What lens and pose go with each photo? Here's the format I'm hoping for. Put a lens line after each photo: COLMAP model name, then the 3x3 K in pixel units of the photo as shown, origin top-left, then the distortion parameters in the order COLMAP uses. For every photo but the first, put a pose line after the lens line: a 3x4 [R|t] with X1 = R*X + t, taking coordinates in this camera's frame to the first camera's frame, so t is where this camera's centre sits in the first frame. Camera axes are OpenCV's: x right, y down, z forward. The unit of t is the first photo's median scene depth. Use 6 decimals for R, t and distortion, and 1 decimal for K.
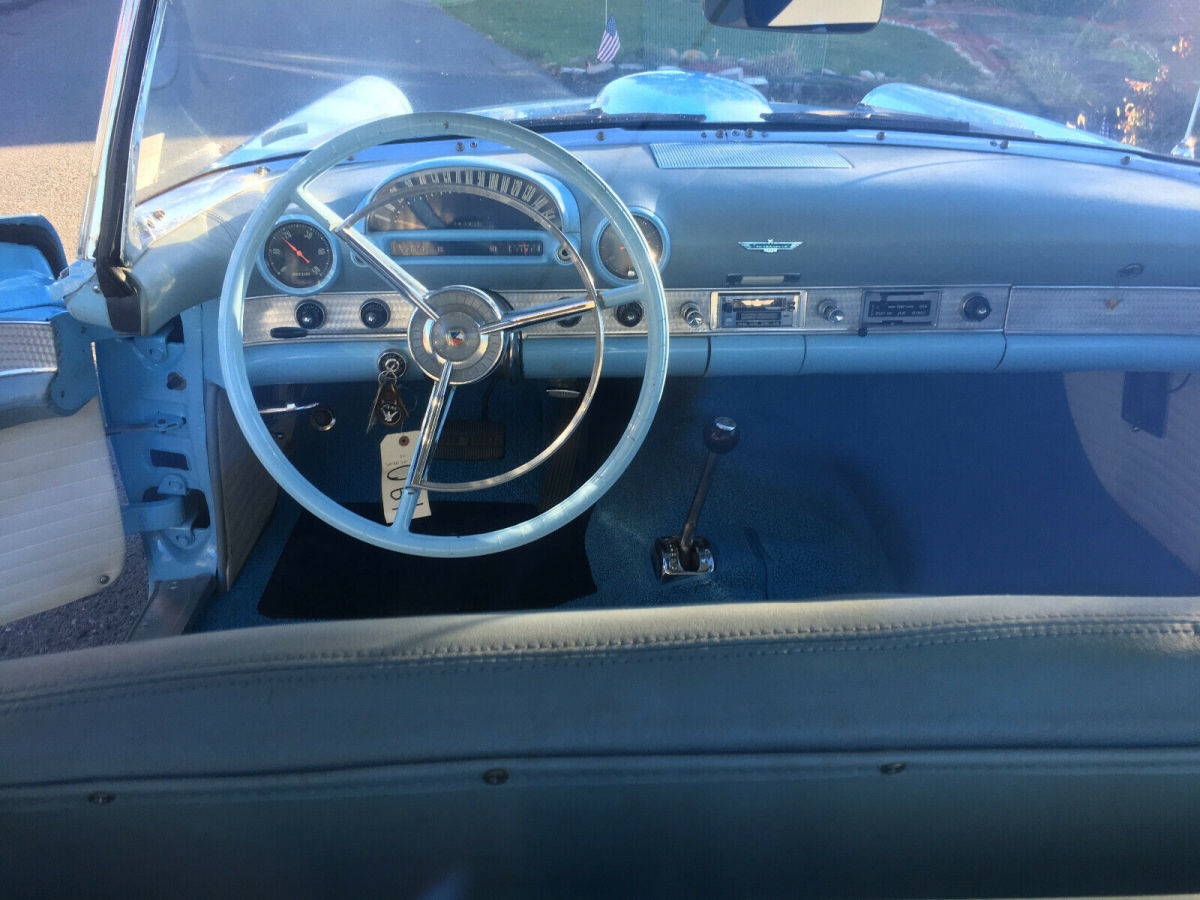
lens RADIAL K [[1014.5, 0, 598.8], [0, 1014.5, 448.5], [0, 0, 1]] dist [0.075017, -0.096784]
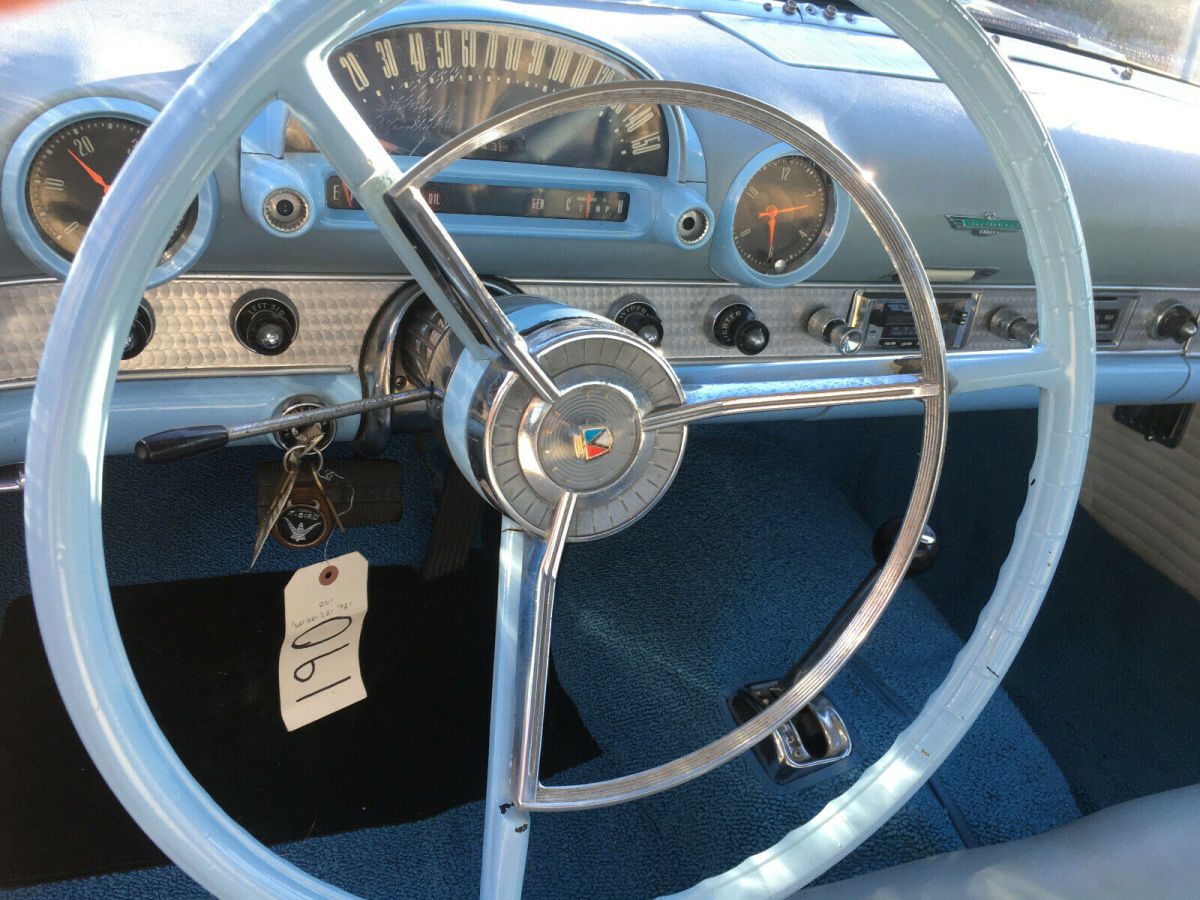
lens RADIAL K [[1014.5, 0, 600.6], [0, 1014.5, 454.0], [0, 0, 1]] dist [0.075017, -0.096784]
pose [[0.932488, -0.032345, 0.359750, -0.244666], [-0.012448, 0.992513, 0.121503, -0.129267], [-0.360987, -0.117778, 0.925104, 0.491714]]
